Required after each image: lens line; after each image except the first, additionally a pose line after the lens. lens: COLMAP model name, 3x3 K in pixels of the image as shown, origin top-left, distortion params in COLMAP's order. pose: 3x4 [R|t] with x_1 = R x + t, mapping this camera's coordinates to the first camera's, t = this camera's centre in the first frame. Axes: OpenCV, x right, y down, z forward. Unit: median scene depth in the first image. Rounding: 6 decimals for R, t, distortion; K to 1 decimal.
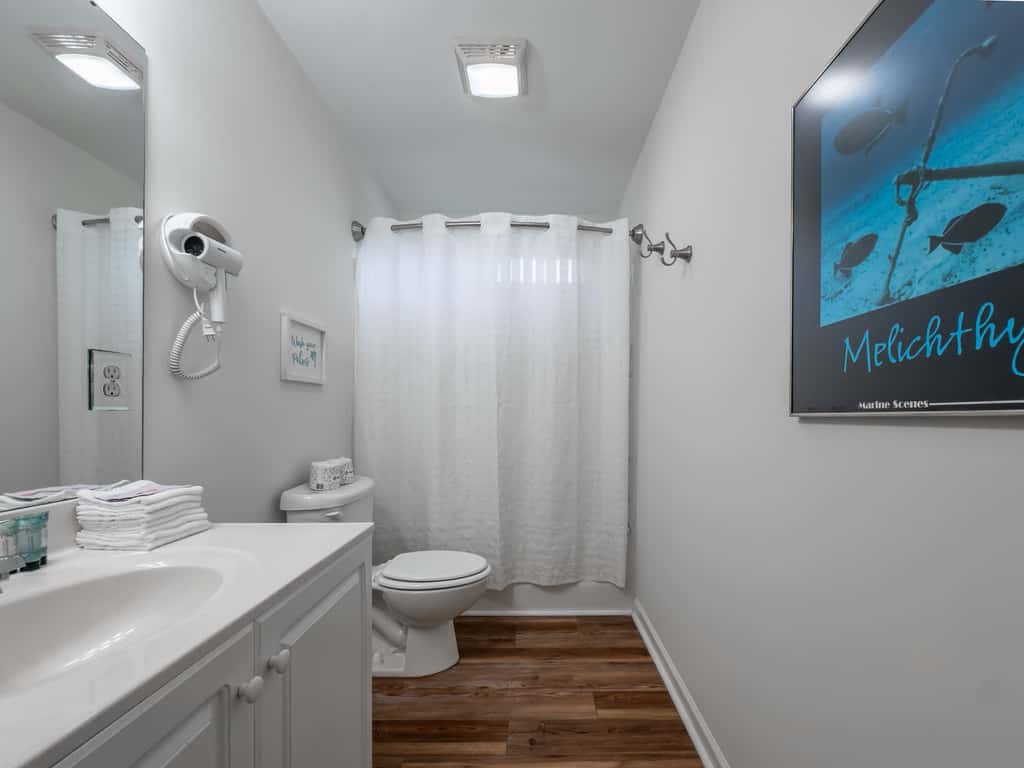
lens RADIAL K [[418.7, 0, 508.7], [0, 418.7, 425.0], [0, 0, 1]] dist [0.000018, -0.000229]
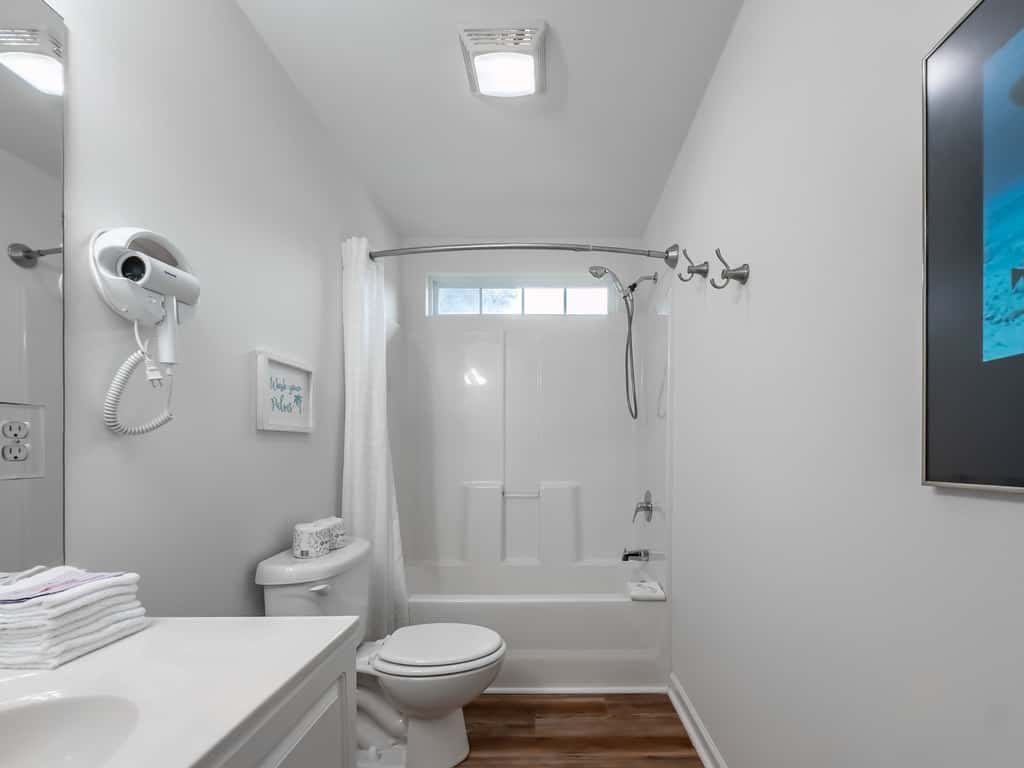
lens RADIAL K [[438.1, 0, 515.0], [0, 438.1, 461.0], [0, 0, 1]] dist [-0.006602, 0.000549]
pose [[0.999876, -0.007392, -0.013889, -0.010178], [0.007239, 0.999913, -0.011024, -0.030380], [0.013969, 0.010922, 0.999843, 0.120928]]
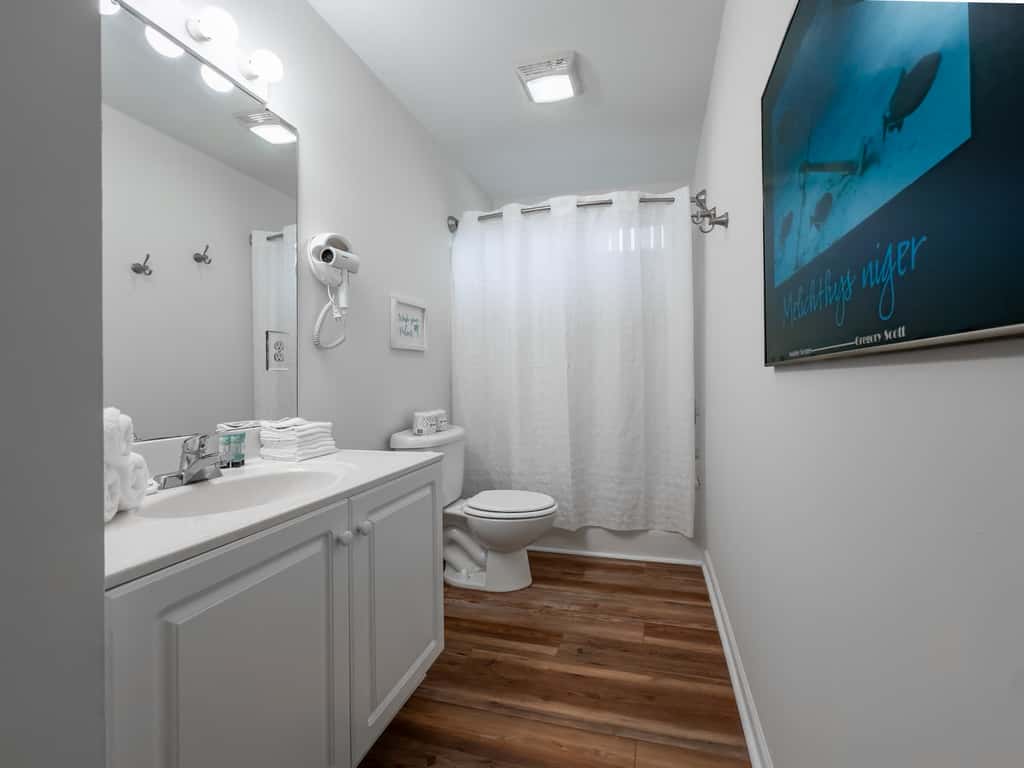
lens RADIAL K [[405.4, 0, 517.8], [0, 405.4, 388.4], [0, 0, 1]] dist [0.000171, -0.000154]
pose [[0.969356, -0.002976, -0.245641, 0.145080], [0.002972, 0.999996, -0.000389, 0.019058], [0.245641, -0.000353, 0.969361, -0.123137]]
